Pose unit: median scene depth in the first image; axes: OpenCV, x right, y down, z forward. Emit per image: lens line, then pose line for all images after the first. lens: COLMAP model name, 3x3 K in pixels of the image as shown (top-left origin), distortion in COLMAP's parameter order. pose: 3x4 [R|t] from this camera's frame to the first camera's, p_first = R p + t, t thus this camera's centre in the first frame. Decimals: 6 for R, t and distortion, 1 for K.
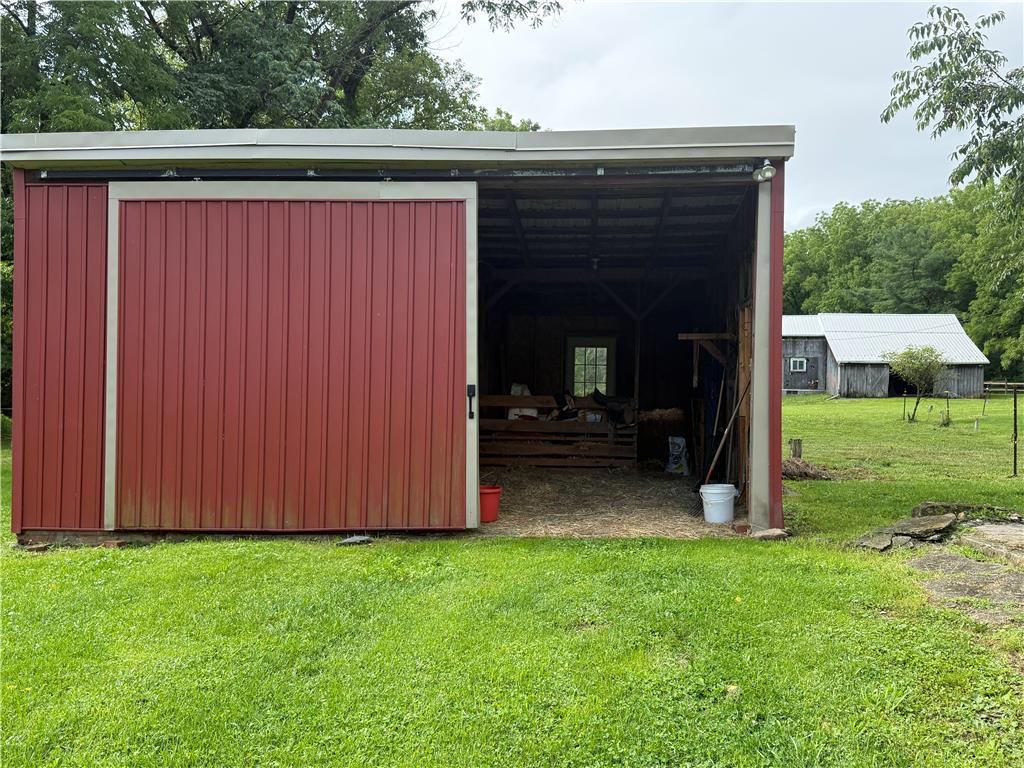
lens RADIAL K [[868.0, 0, 512.0], [0, 868.0, 384.0], [0, 0, 1]] dist [0.000728, 0.000154]
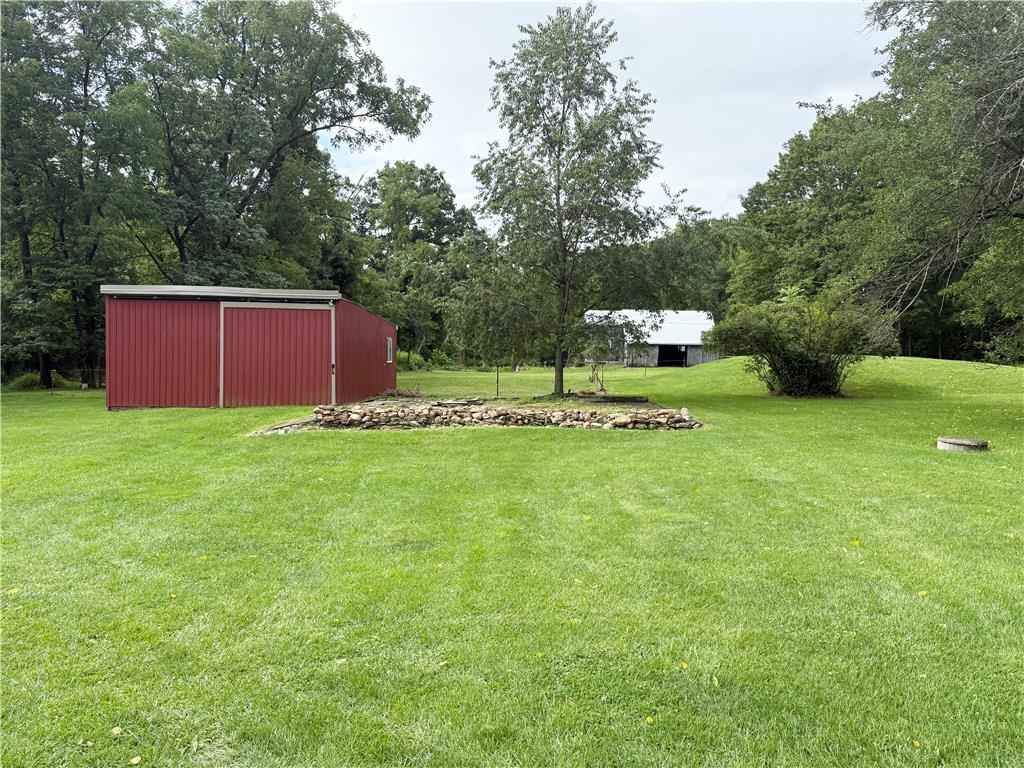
lens RADIAL K [[725.6, 0, 512.0], [0, 725.6, 384.0], [0, 0, 1]] dist [0.049617, 0.000345]
pose [[0.984545, -0.003751, 0.175091, 0.138908], [-0.002969, 0.999270, 0.038099, -0.027031], [-0.175106, -0.038030, 0.983815, -1.906724]]
